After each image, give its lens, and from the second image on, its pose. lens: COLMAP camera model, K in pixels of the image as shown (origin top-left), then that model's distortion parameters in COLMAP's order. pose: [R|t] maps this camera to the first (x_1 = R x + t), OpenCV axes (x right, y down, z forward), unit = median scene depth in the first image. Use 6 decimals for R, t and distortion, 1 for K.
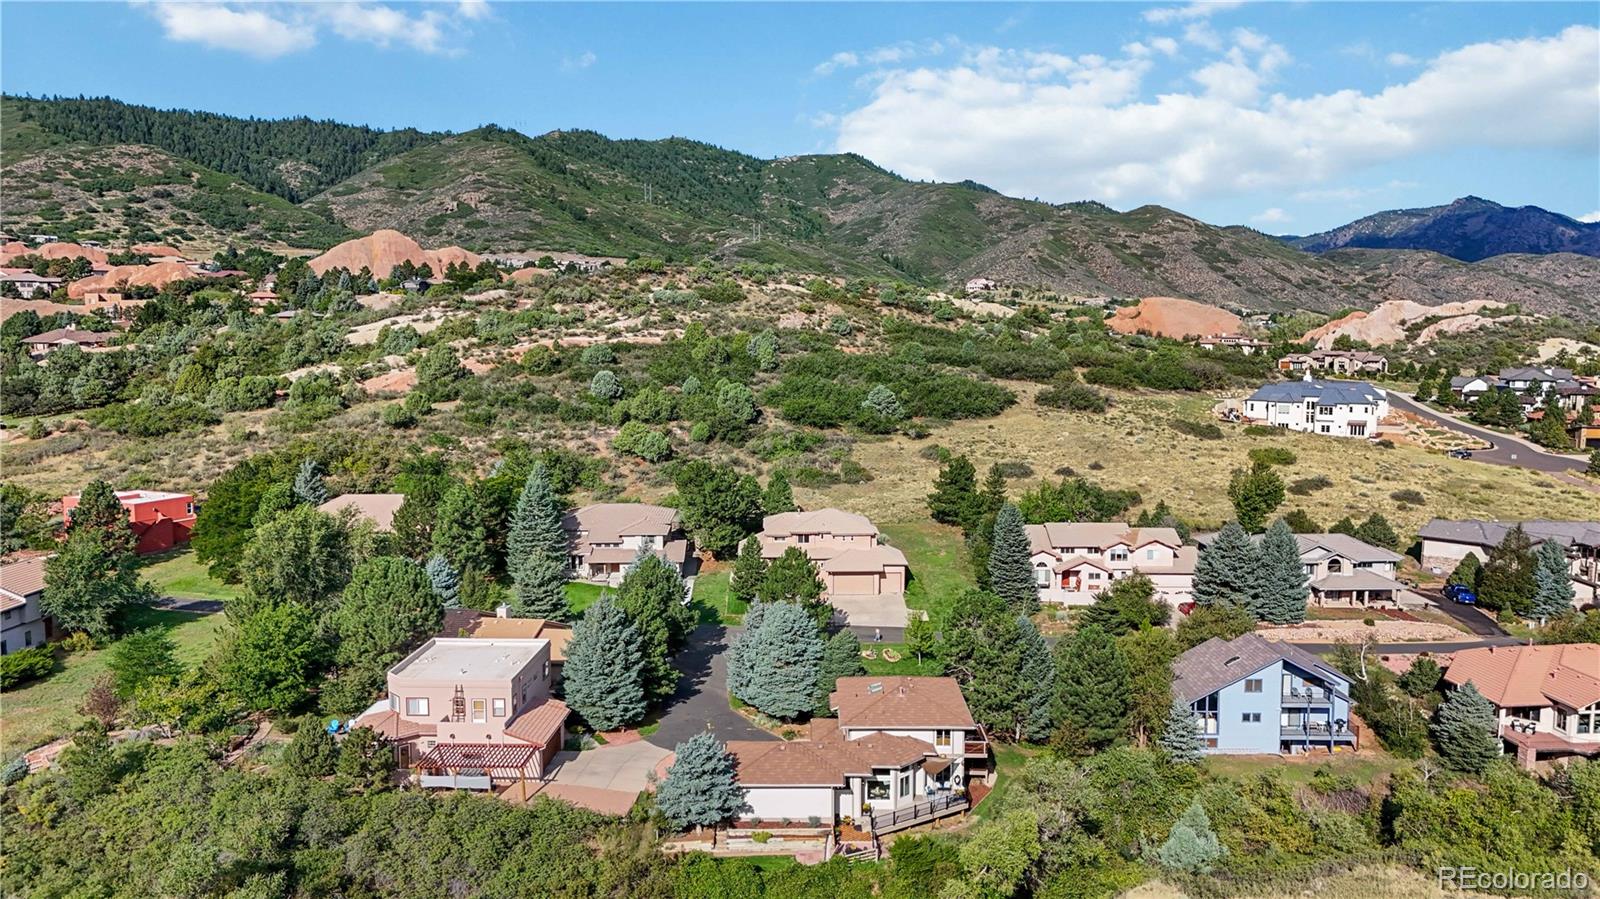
lens RADIAL K [[1174.9, 0, 803.6], [0, 1174.9, 445.7], [0, 0, 1]] dist [0.079740, -0.076554]
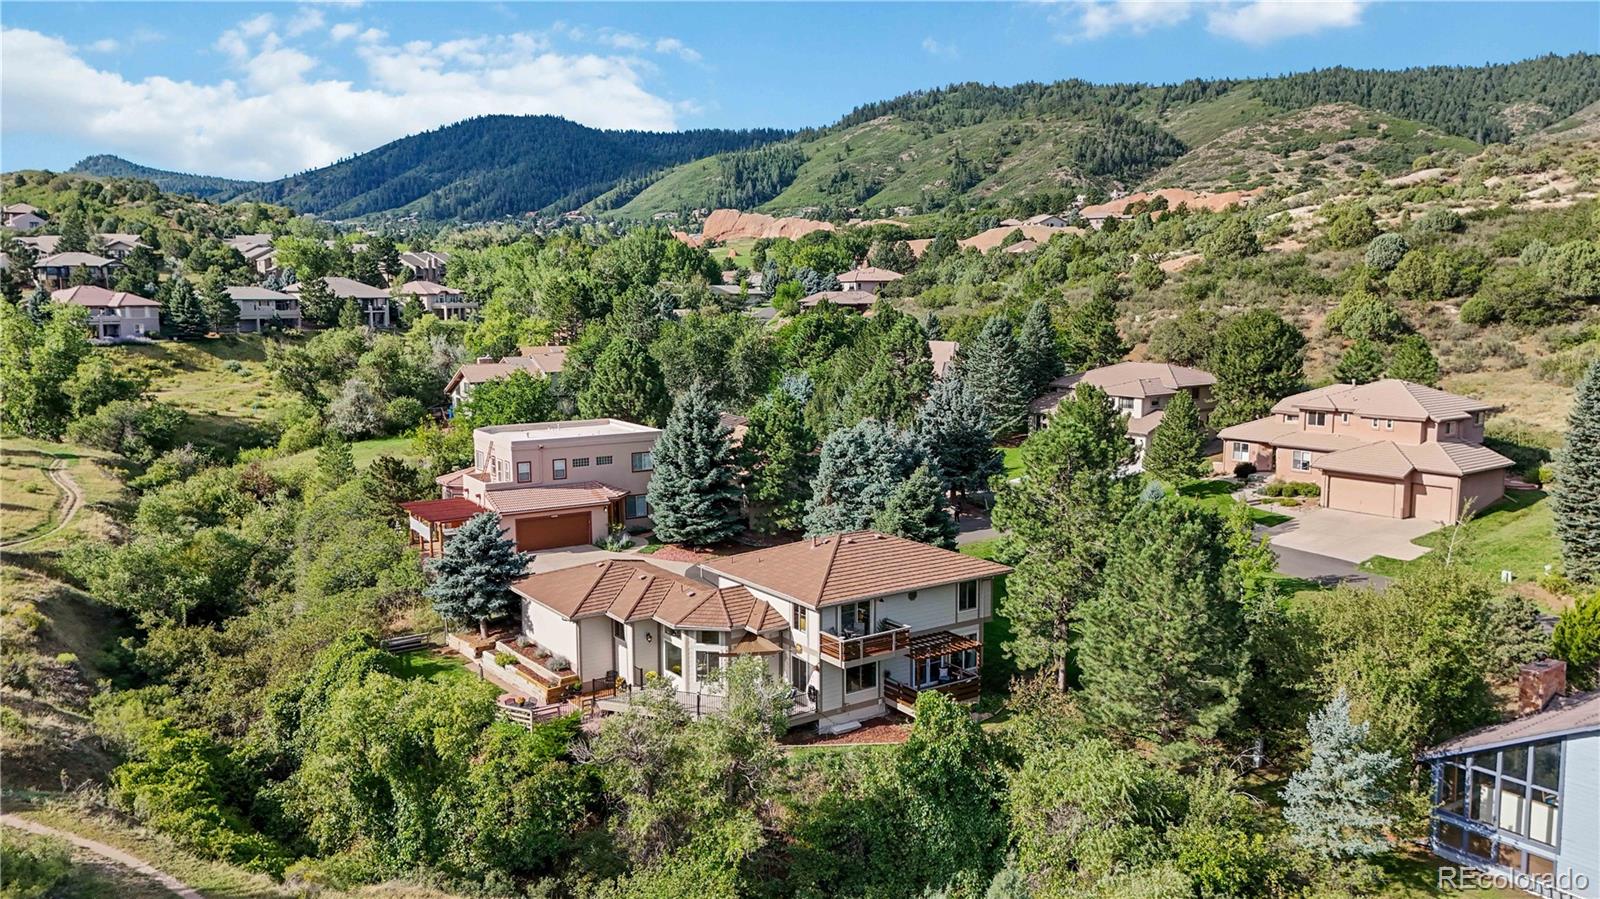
lens RADIAL K [[1174.9, 0, 806.2], [0, 1174.9, 446.7], [0, 0, 1]] dist [0.079740, -0.076554]
pose [[0.573882, 0.103368, -0.812388, 0.115661], [-0.083618, 0.994214, 0.067435, 0.023479], [0.814658, 0.029231, 0.579205, 0.127194]]
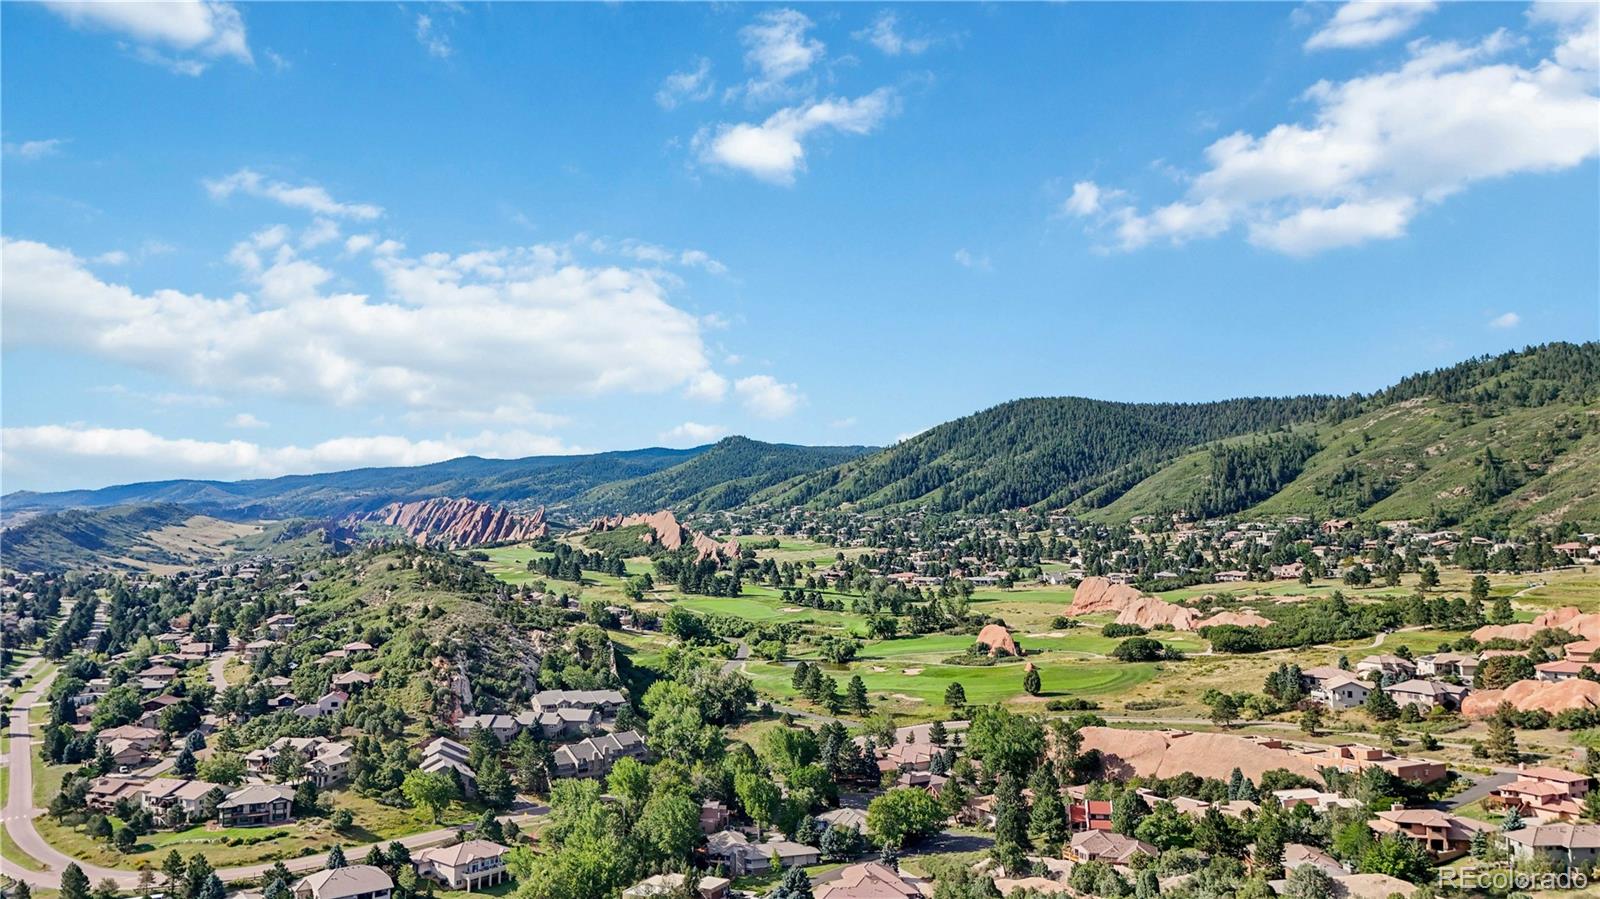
lens RADIAL K [[1174.9, 0, 810.4], [0, 1174.9, 445.0], [0, 0, 1]] dist [0.079740, -0.076554]
pose [[0.123266, -0.069043, -0.989969, 0.192508], [-0.105339, 0.991030, -0.082234, -0.188796], [0.986767, 0.114419, 0.114888, 0.403310]]
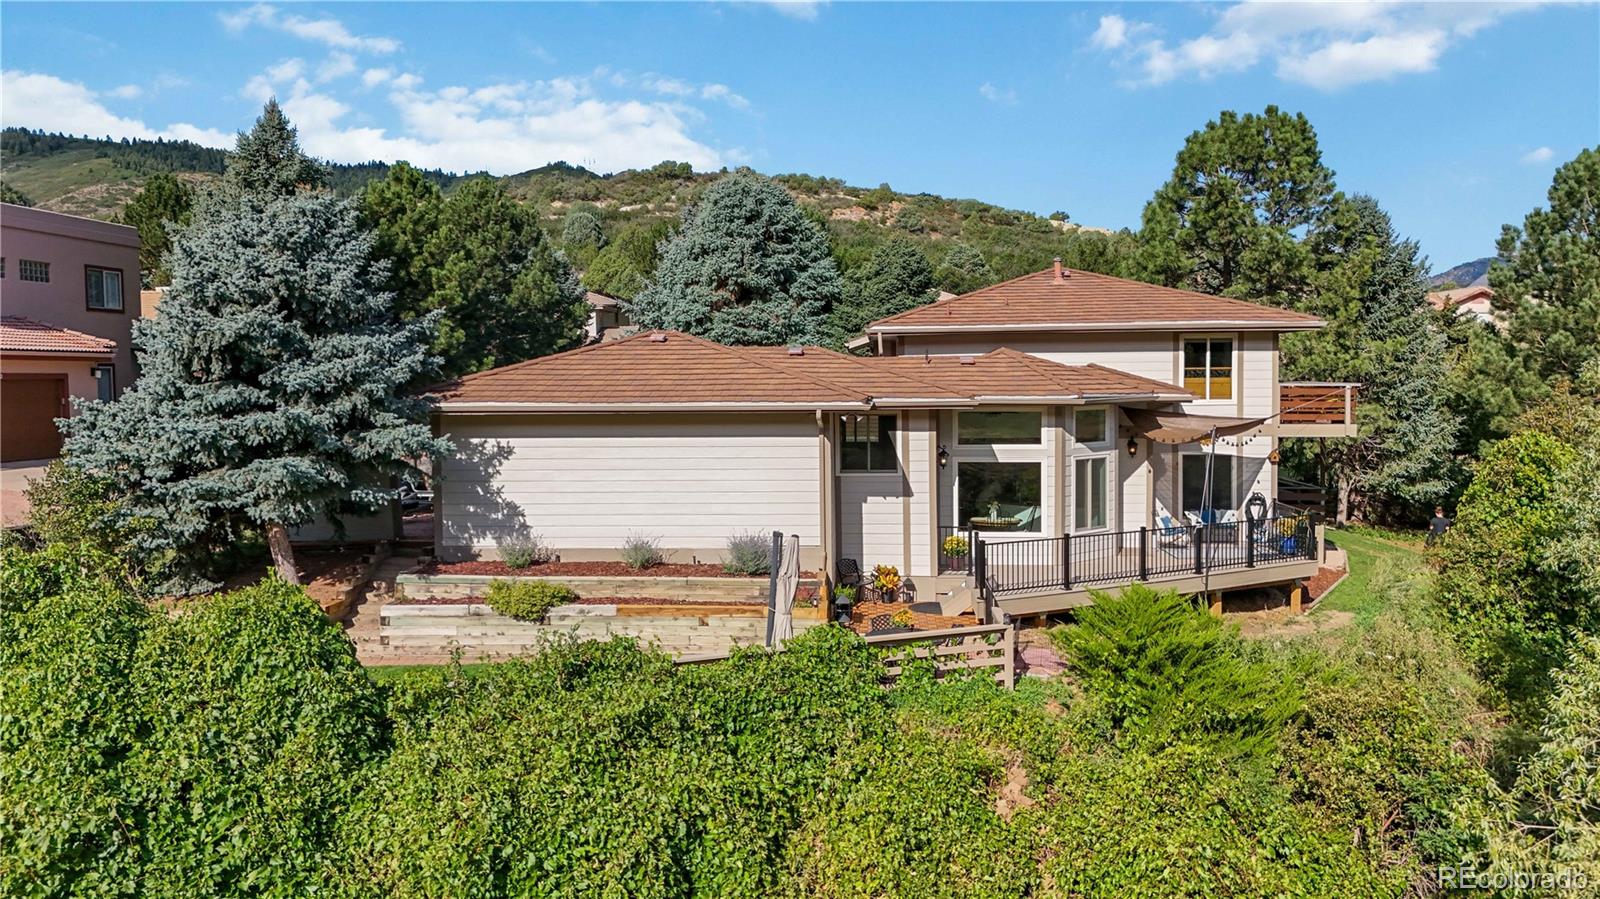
lens RADIAL K [[1174.9, 0, 812.9], [0, 1174.9, 453.1], [0, 0, 1]] dist [0.079740, -0.076554]
pose [[0.998513, 0.001498, -0.054487, 0.006396], [-0.003926, 0.999003, -0.044475, 0.054802], [0.054366, 0.044623, 0.997523, 0.133953]]
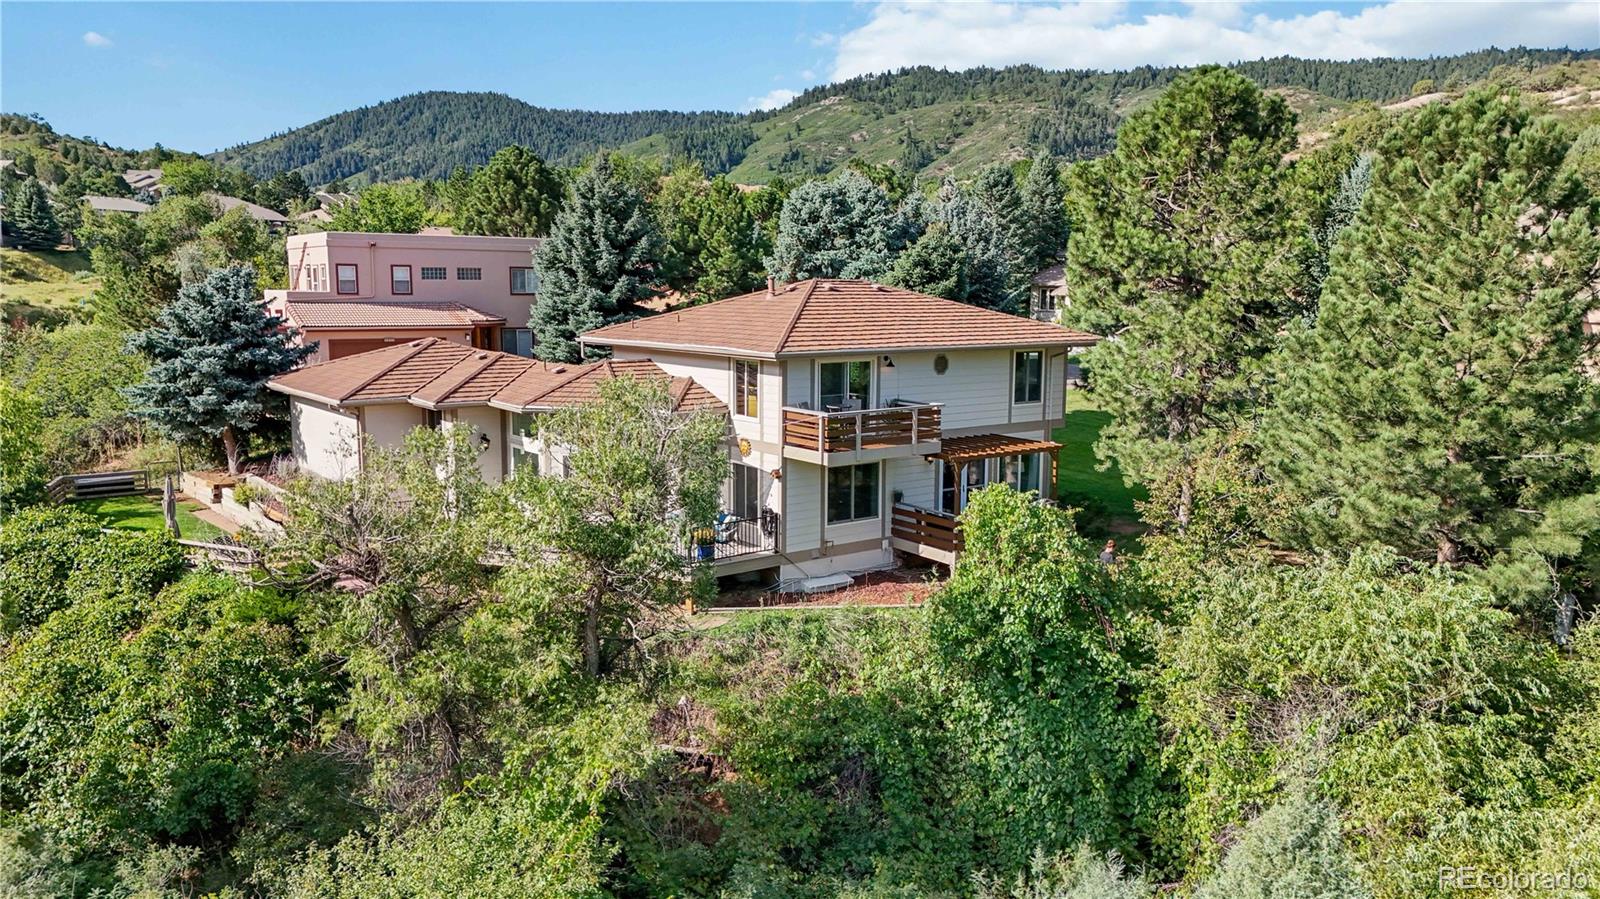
lens RADIAL K [[1174.9, 0, 804.9], [0, 1174.9, 445.5], [0, 0, 1]] dist [0.079740, -0.076554]
pose [[0.607485, 0.111167, -0.786514, 0.076616], [-0.091099, 0.993376, 0.070042, 0.046187], [0.789090, 0.029102, 0.613588, 0.156870]]
